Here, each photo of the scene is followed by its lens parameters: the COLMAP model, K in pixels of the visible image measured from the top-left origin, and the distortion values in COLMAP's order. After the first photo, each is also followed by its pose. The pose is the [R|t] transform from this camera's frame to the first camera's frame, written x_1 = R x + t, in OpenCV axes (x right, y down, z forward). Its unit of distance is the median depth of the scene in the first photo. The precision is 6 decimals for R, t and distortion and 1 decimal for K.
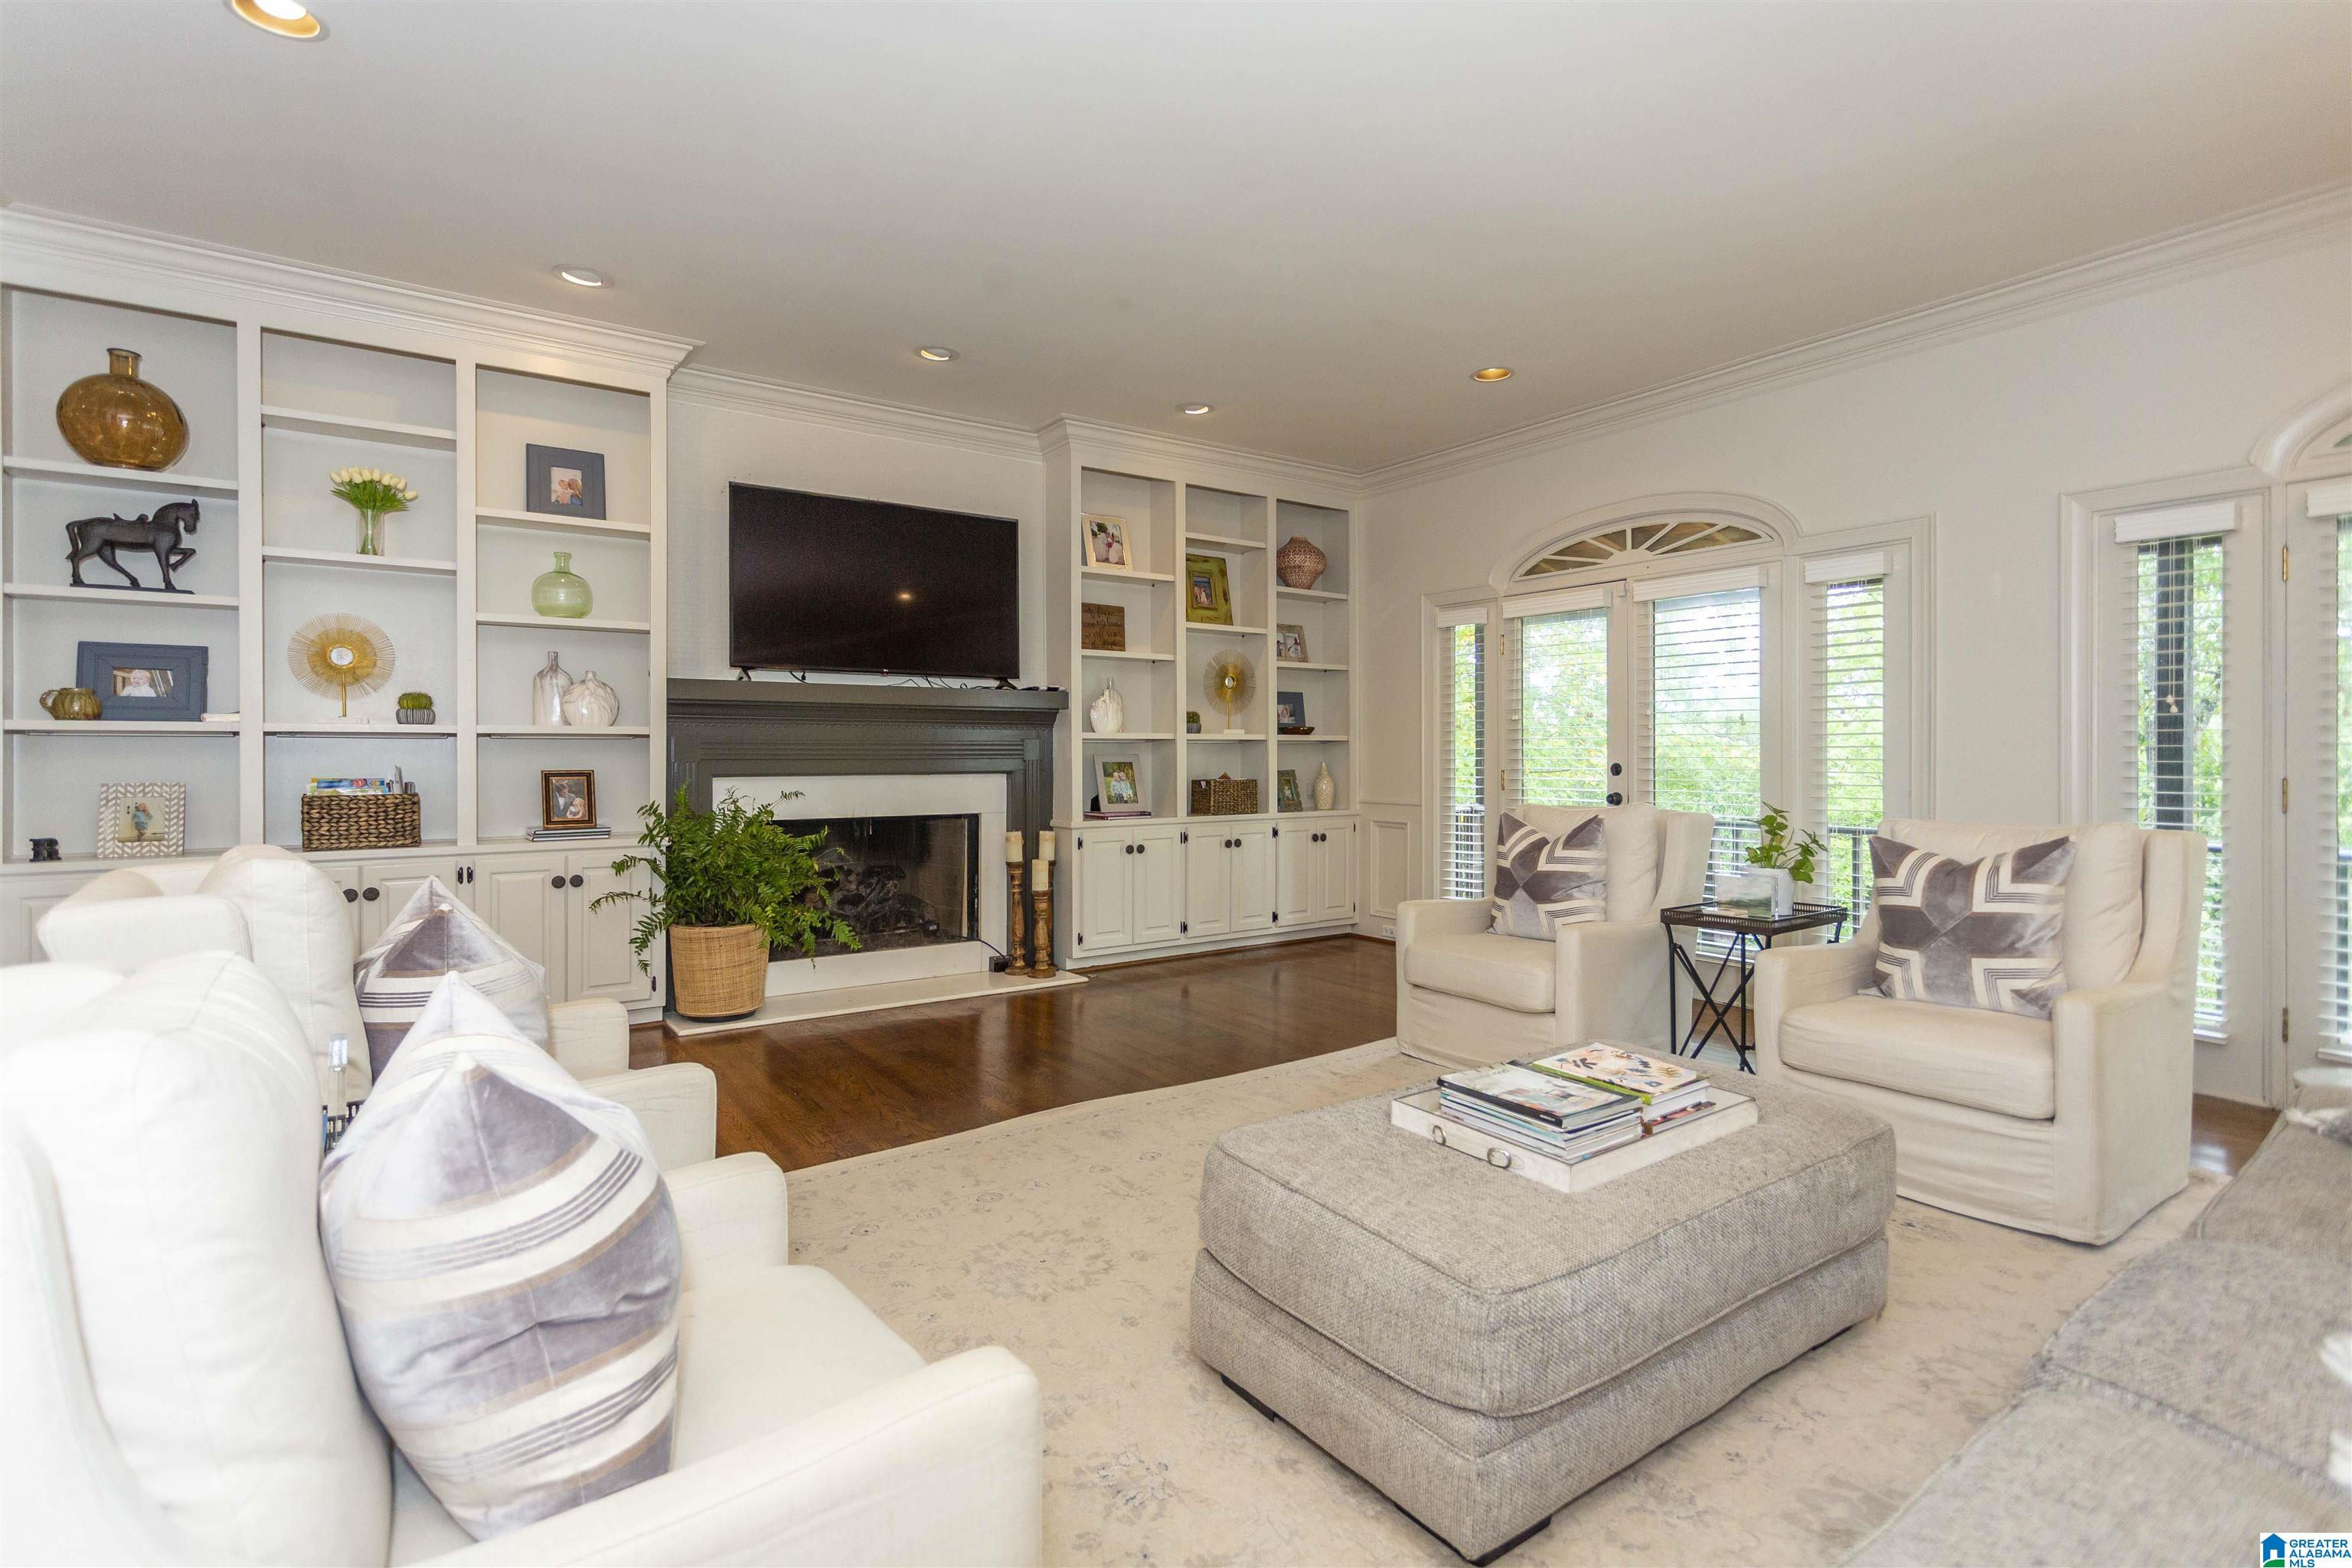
lens RADIAL K [[1128.2, 0, 1159.3], [0, 1128.2, 761.3], [0, 0, 1]] dist [0.009532, -0.001921]
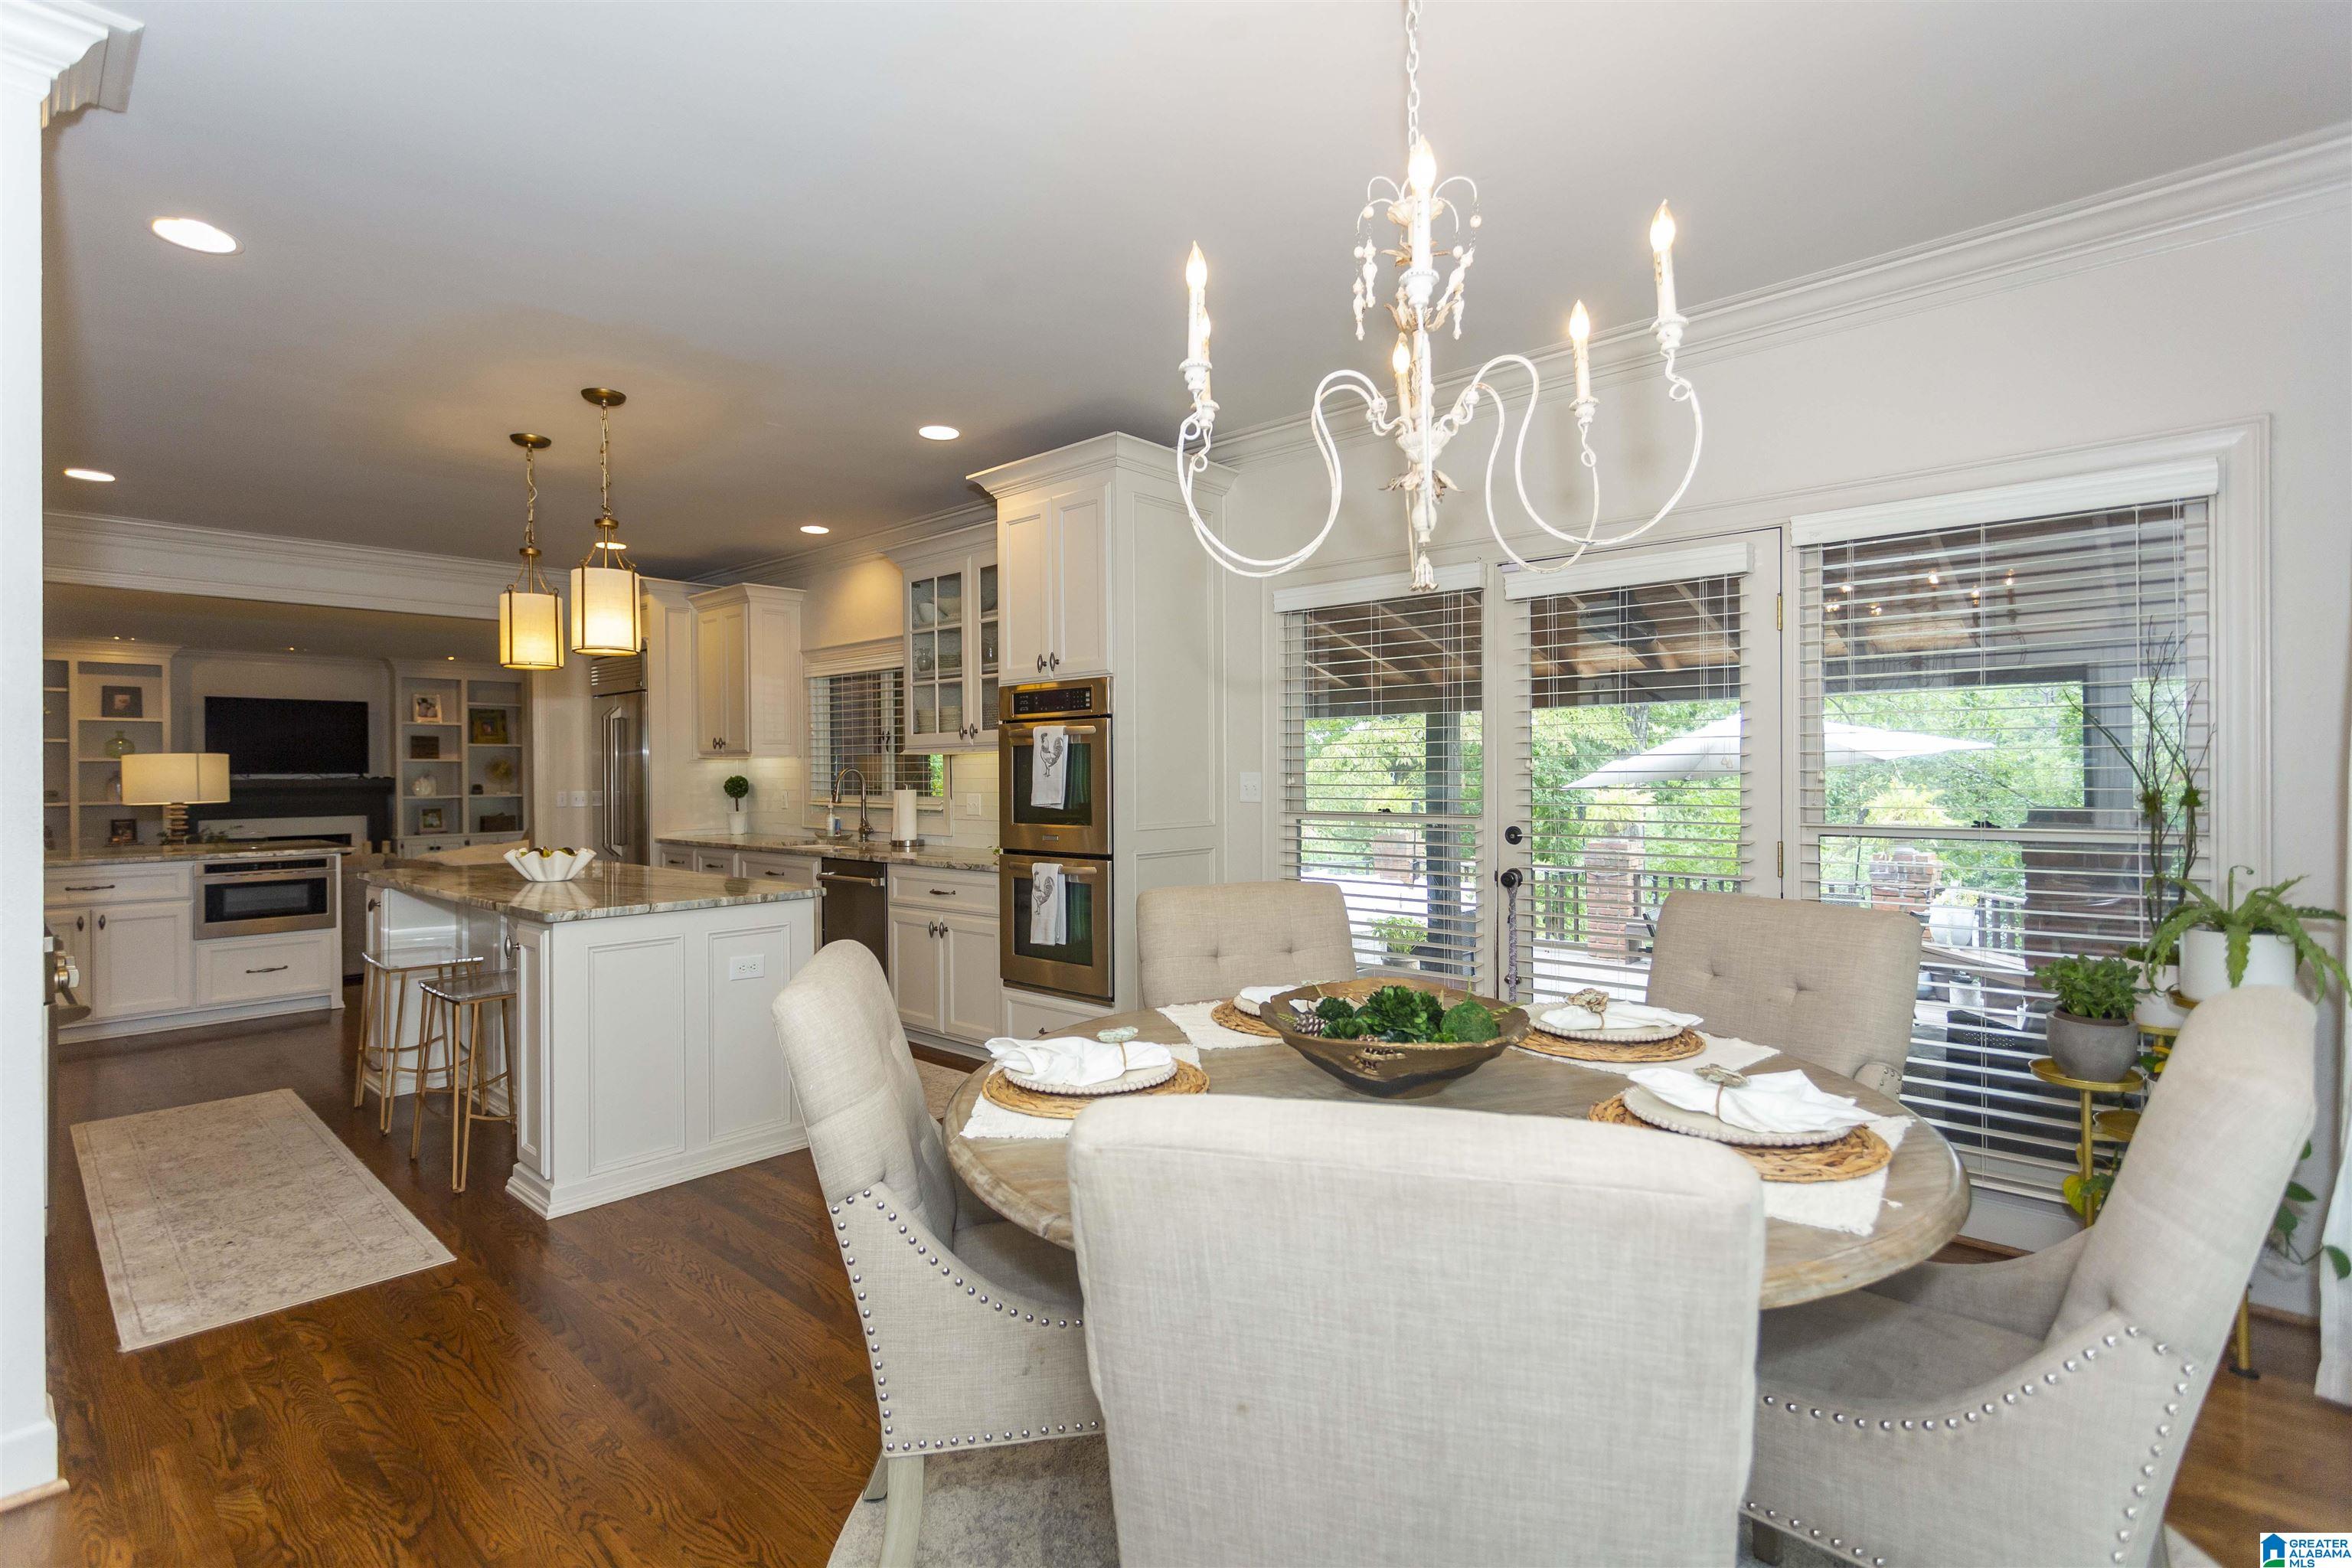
lens RADIAL K [[1128.2, 0, 1164.2], [0, 1128.2, 773.4], [0, 0, 1]] dist [0.009532, -0.001921]
pose [[0.976448, -0.009642, 0.215536, 0.971379], [0.011427, 0.999910, -0.007034, -0.041163], [-0.215448, 0.009332, 0.976471, -1.595157]]
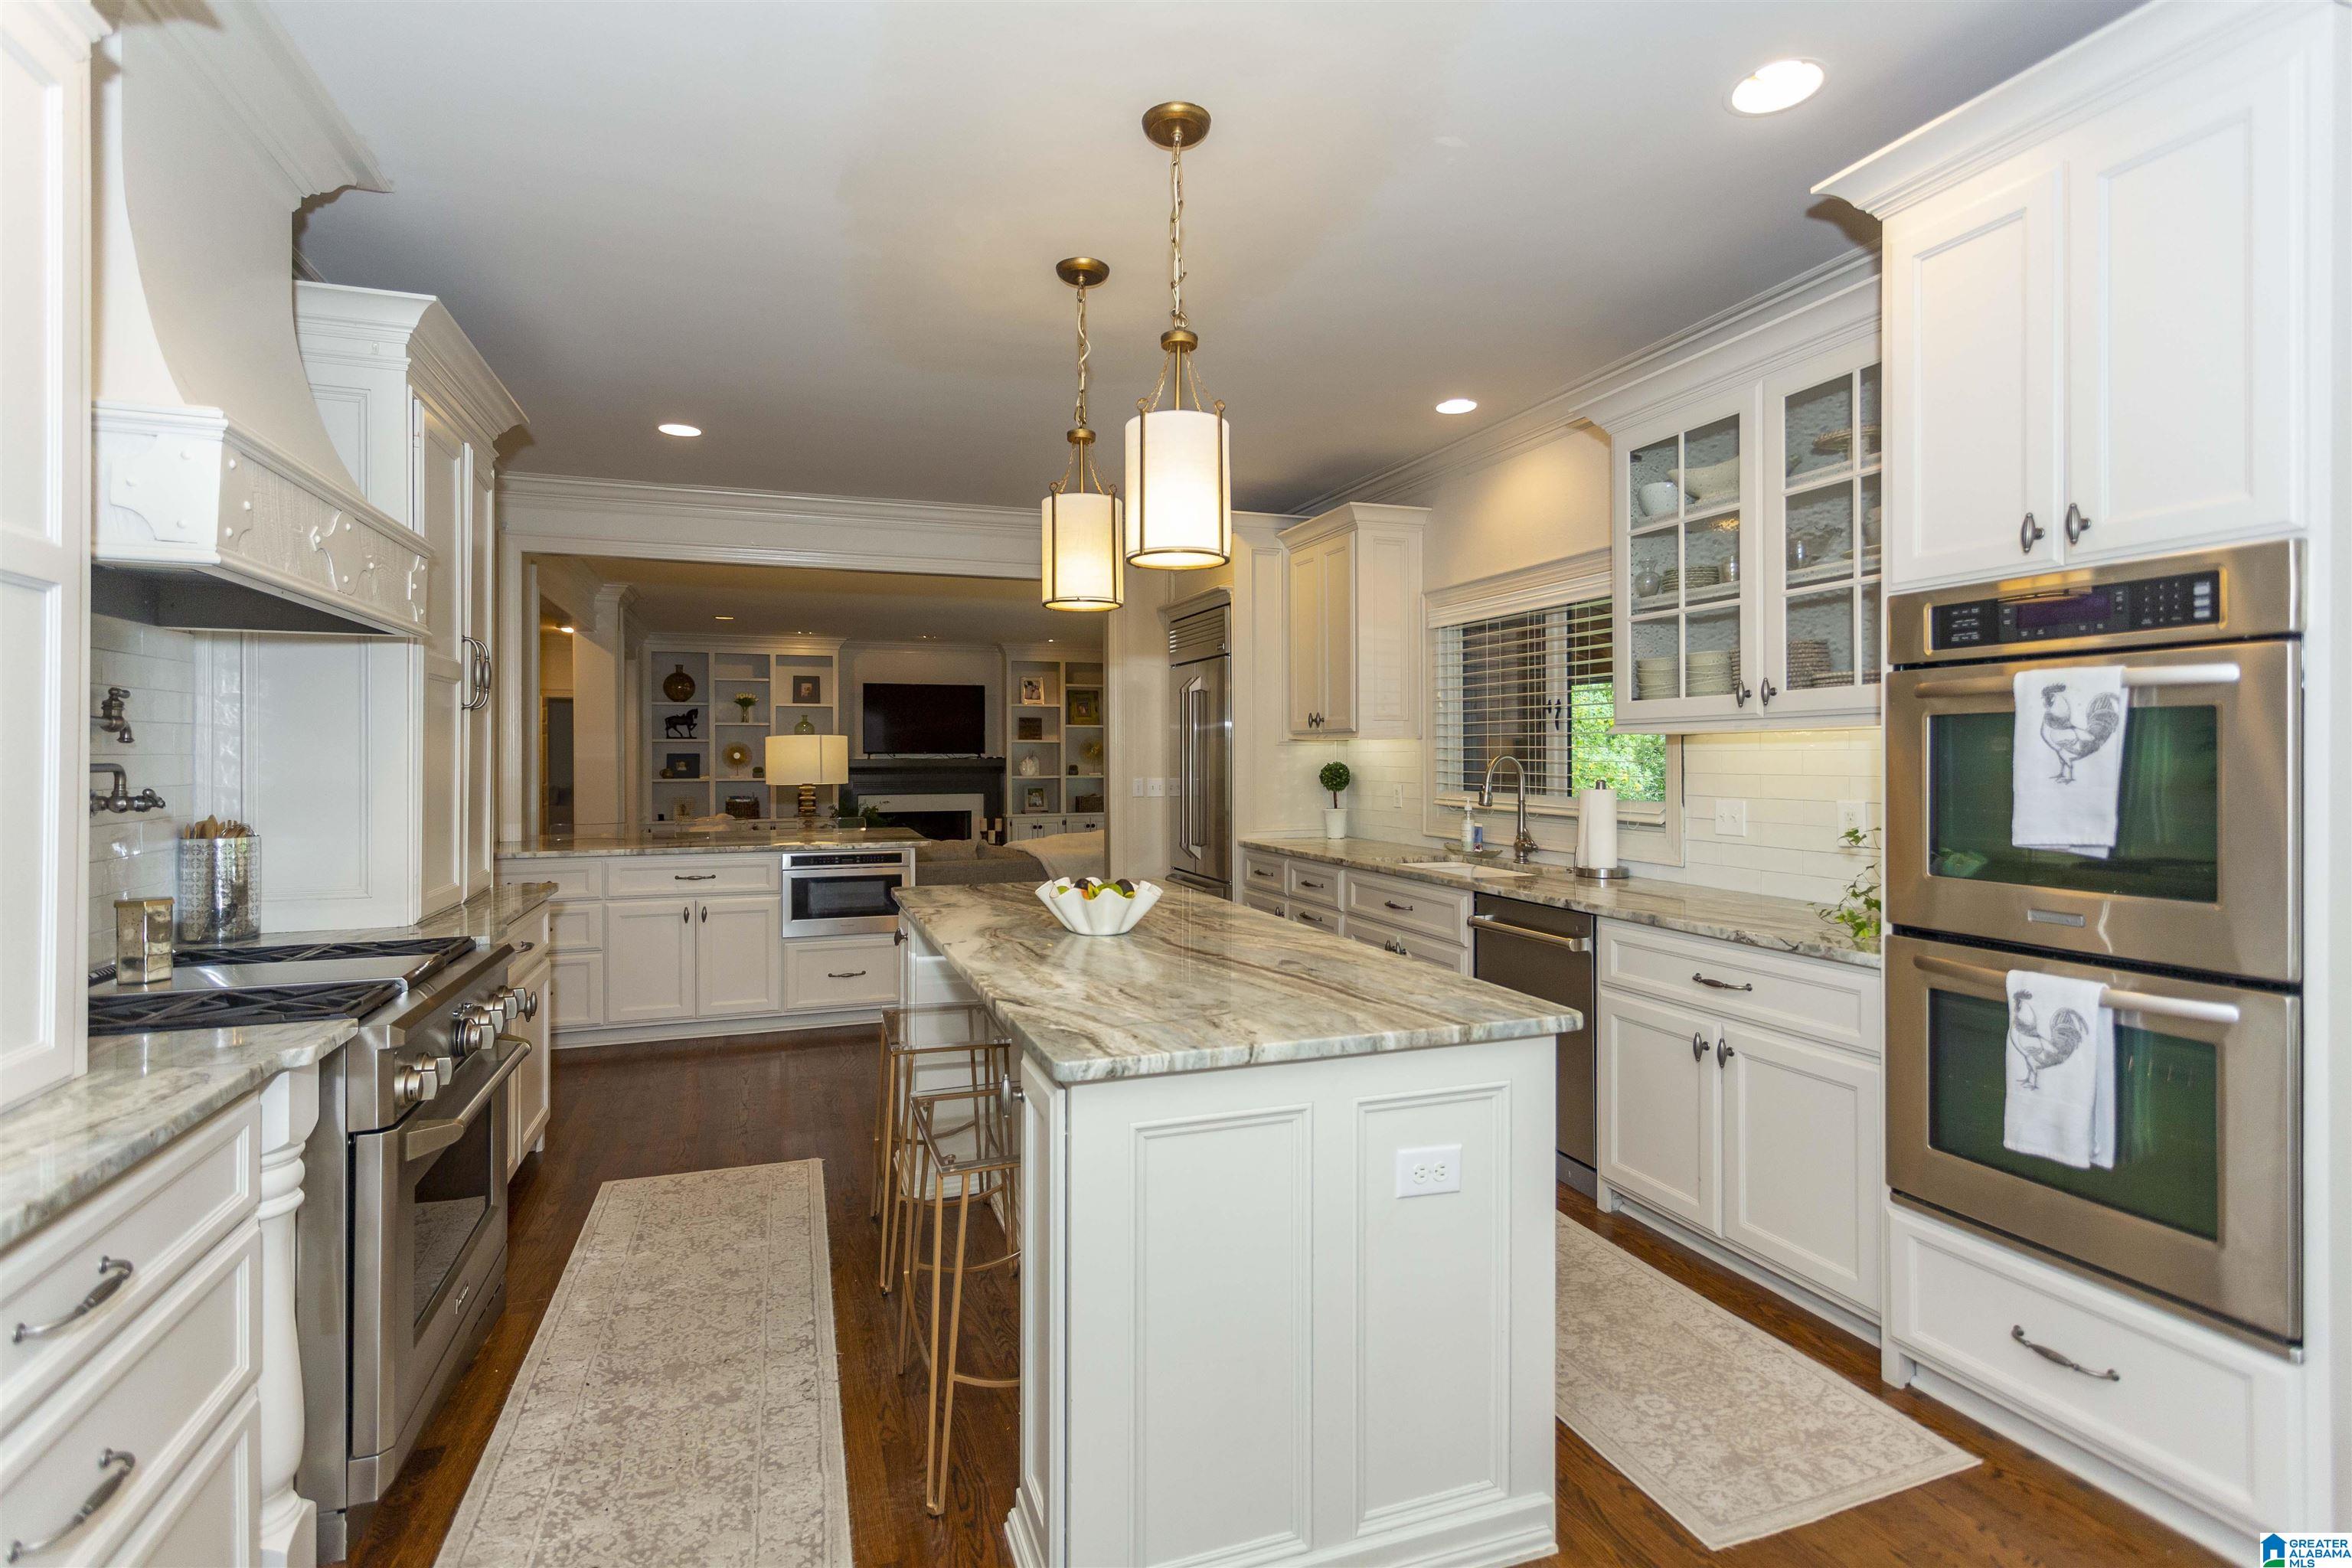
lens RADIAL K [[1128.2, 0, 1142.3], [0, 1128.2, 750.5], [0, 0, 1]] dist [0.009532, -0.001921]
pose [[0.960171, -0.004207, -0.279380, 0.882261], [0.000688, 0.999919, -0.012695, -0.051584], [0.279411, 0.011997, 0.960097, -1.209678]]
